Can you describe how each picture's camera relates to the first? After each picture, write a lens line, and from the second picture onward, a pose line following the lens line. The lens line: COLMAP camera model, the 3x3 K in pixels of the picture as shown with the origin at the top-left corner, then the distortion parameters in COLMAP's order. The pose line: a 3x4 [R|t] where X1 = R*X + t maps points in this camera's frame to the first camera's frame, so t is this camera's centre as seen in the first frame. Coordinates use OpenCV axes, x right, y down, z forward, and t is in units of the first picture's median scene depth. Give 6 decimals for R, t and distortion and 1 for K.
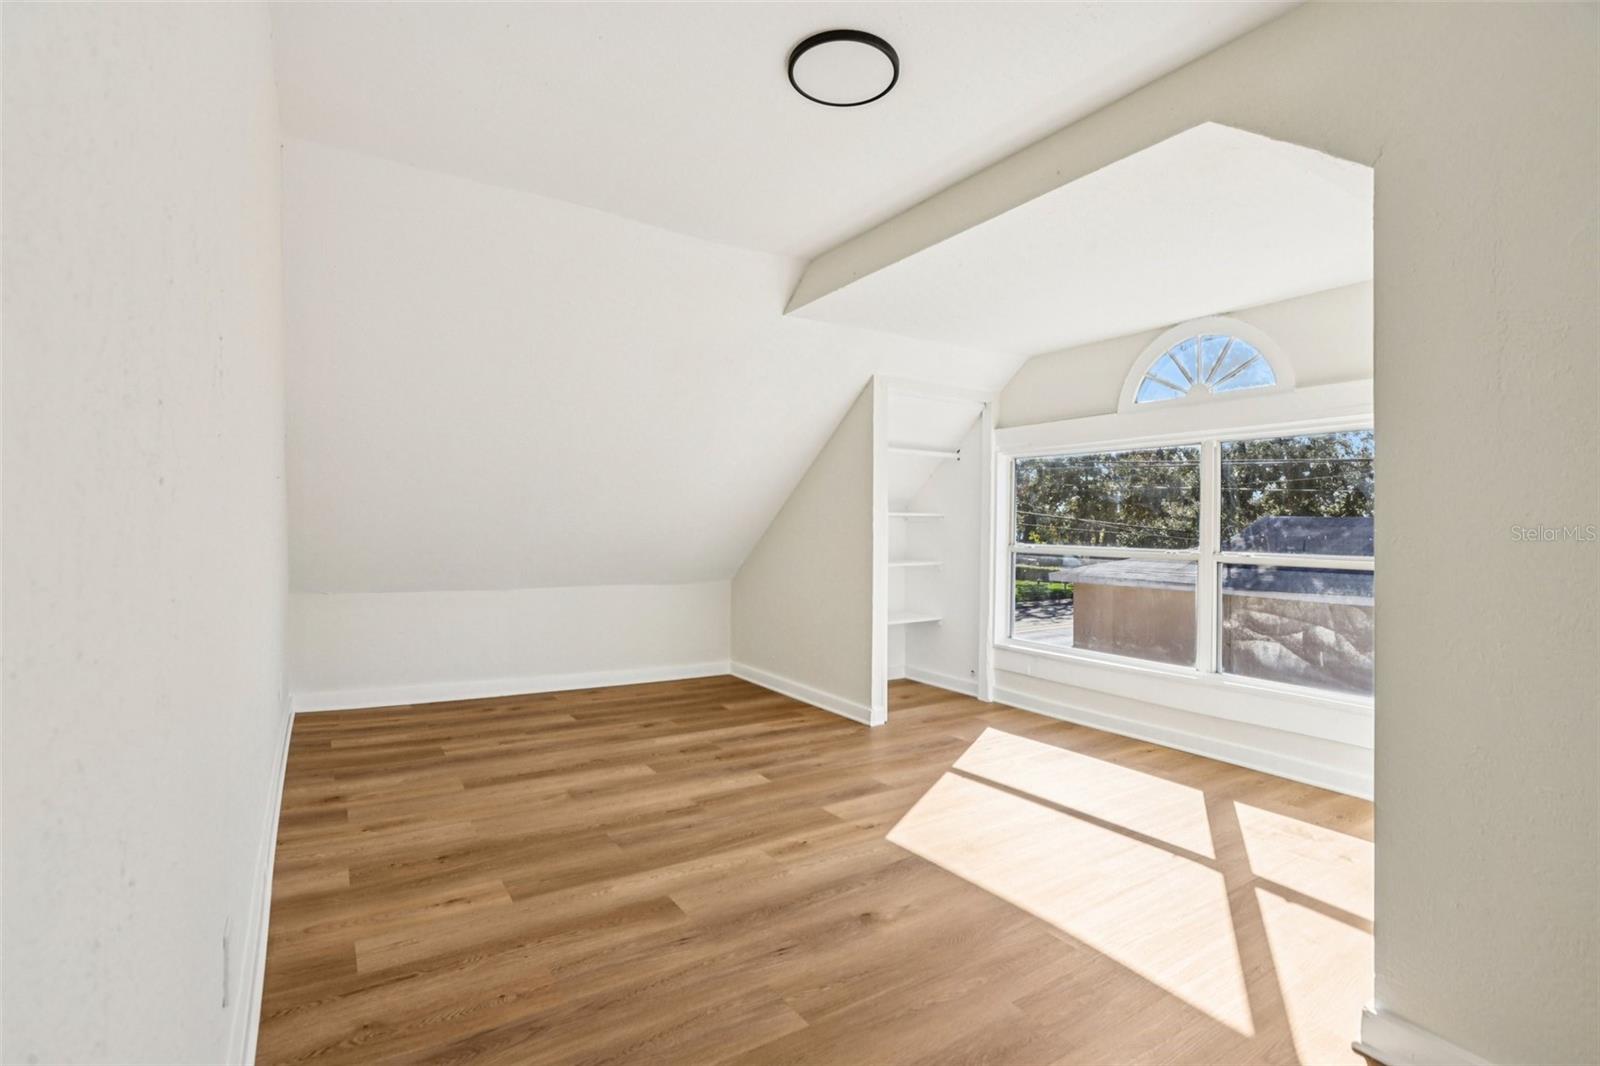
lens RADIAL K [[730.8, 0, 795.4], [0, 730.8, 534.8], [0, 0, 1]] dist [-0.050925, 0.023319]
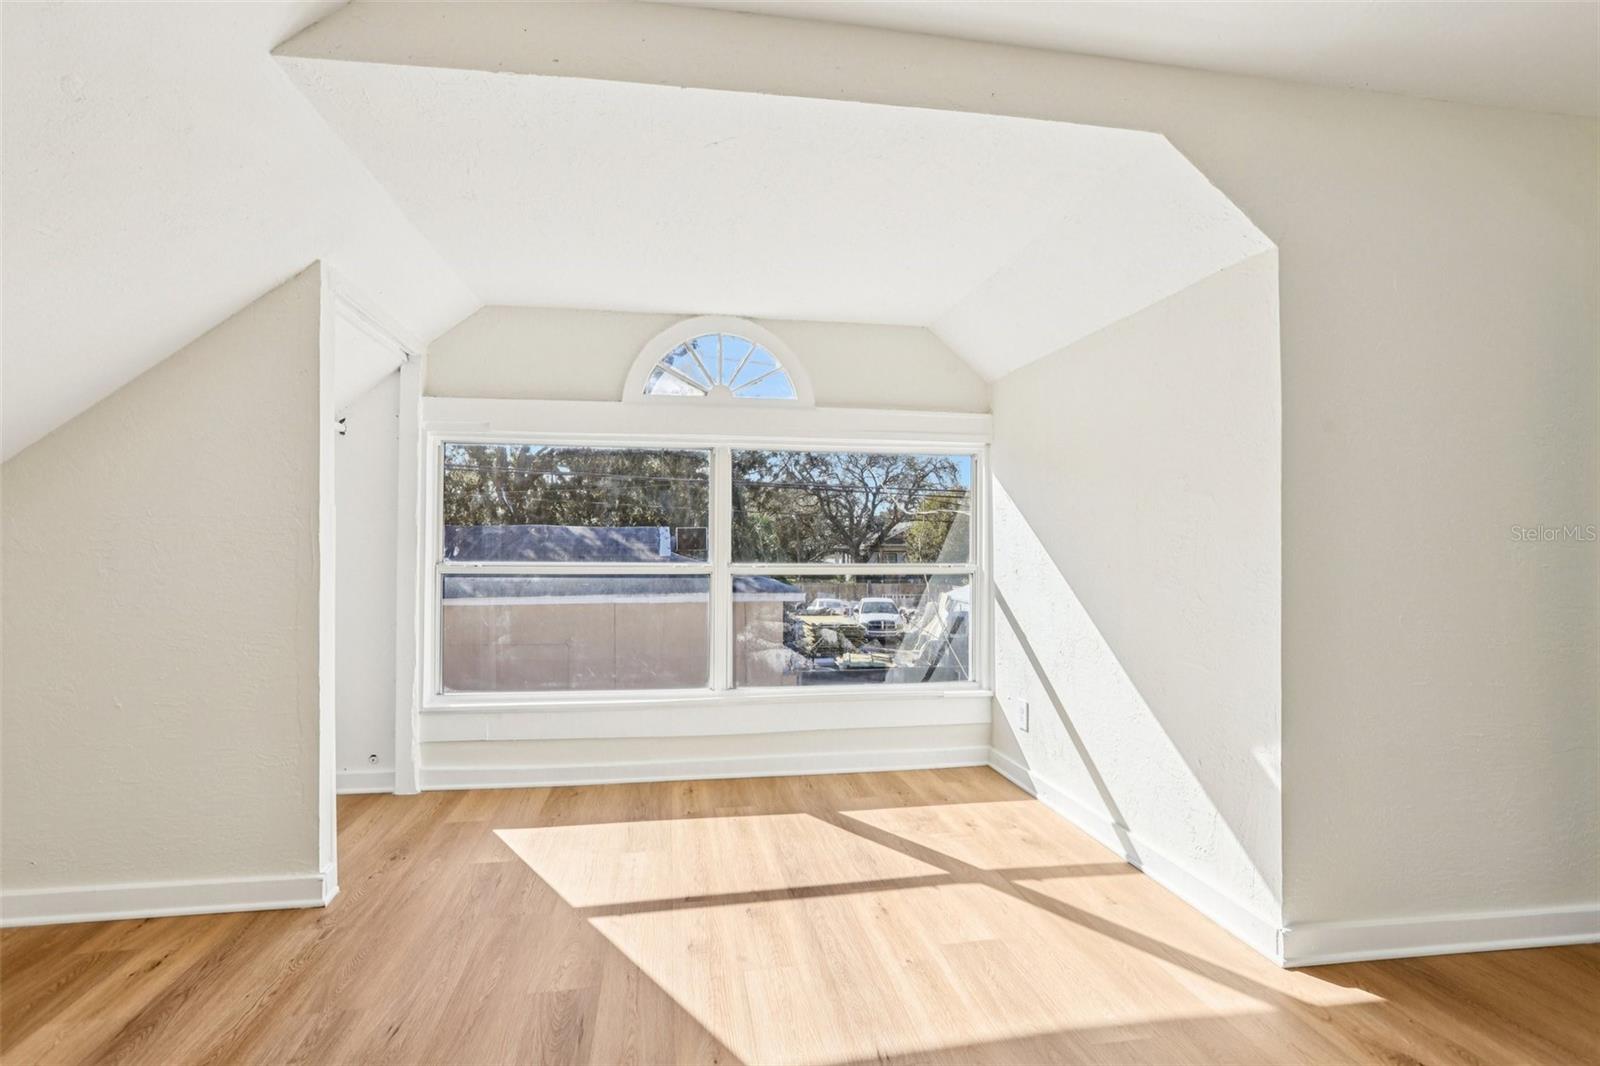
lens RADIAL K [[733.4, 0, 790.3], [0, 733.4, 550.4], [0, 0, 1]] dist [-0.051620, 0.026419]
pose [[0.404491, -0.020680, 0.914308, -0.300854], [0.010655, 0.999783, 0.017899, -0.011403], [-0.914480, 0.002502, 0.404623, 0.575828]]
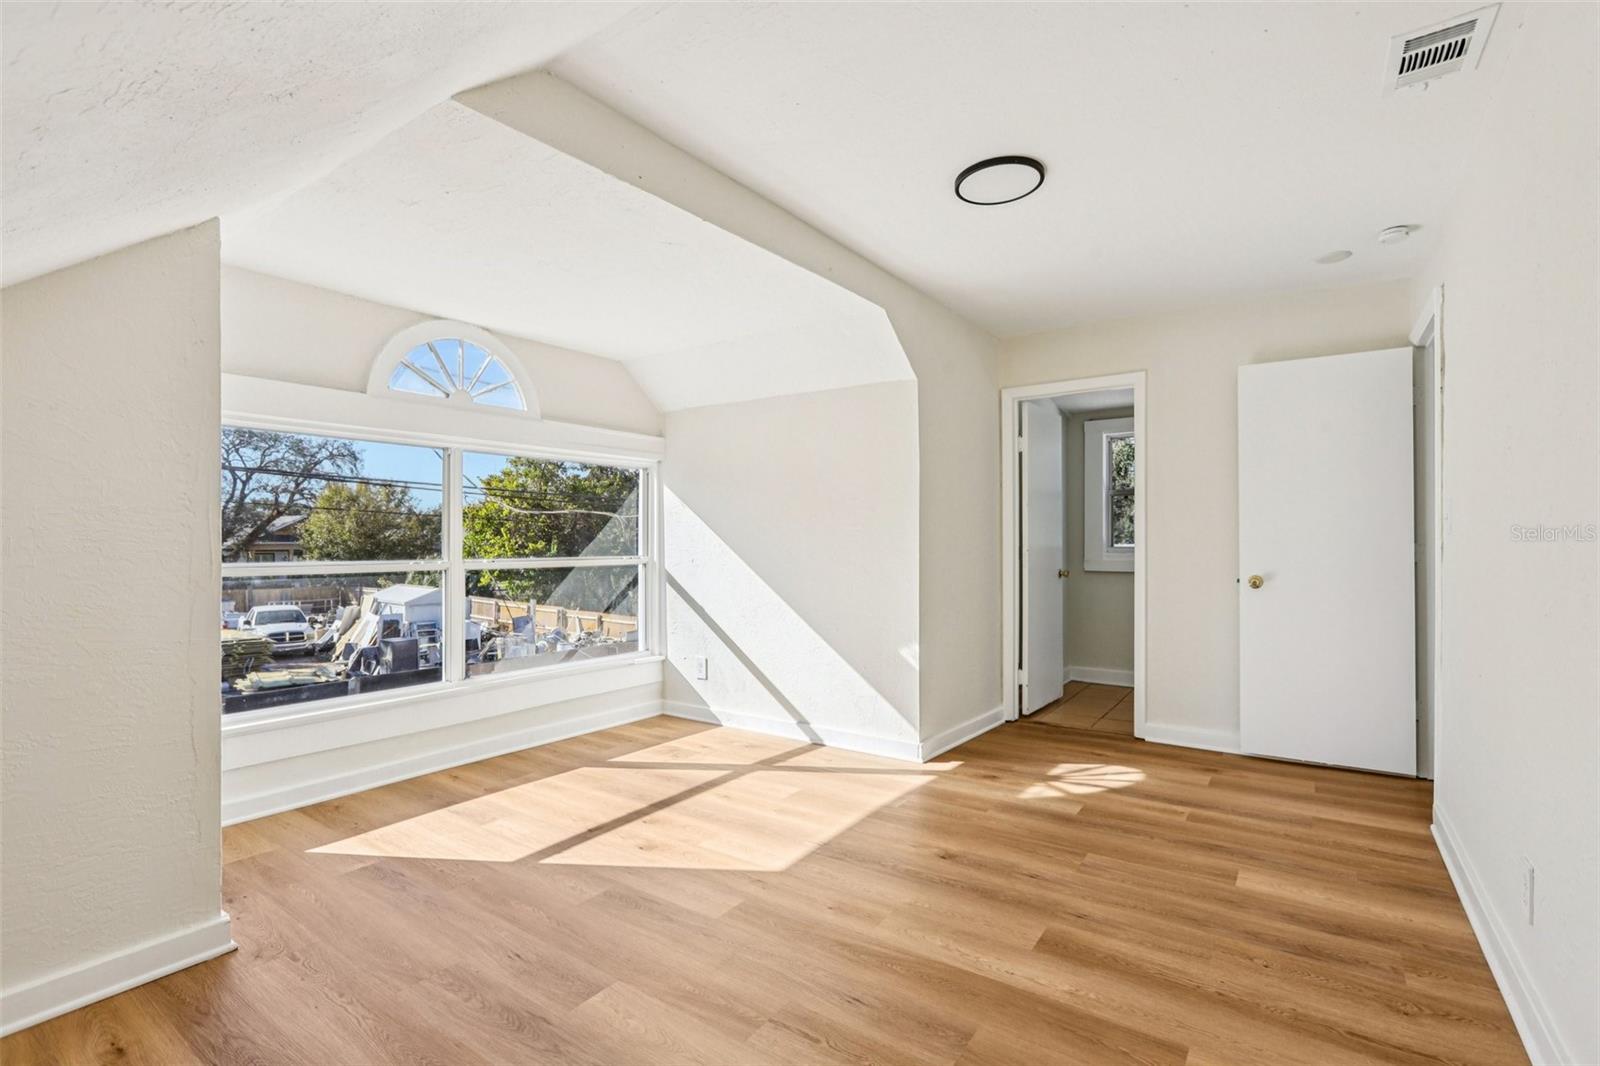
lens RADIAL K [[733.4, 0, 790.3], [0, 733.4, 550.4], [0, 0, 1]] dist [-0.051620, 0.026419]
pose [[-0.350486, -0.025159, 0.936230, -0.572168], [0.005287, 0.999570, 0.028841, -0.016933], [-0.936553, 0.015058, -0.350202, 1.007836]]
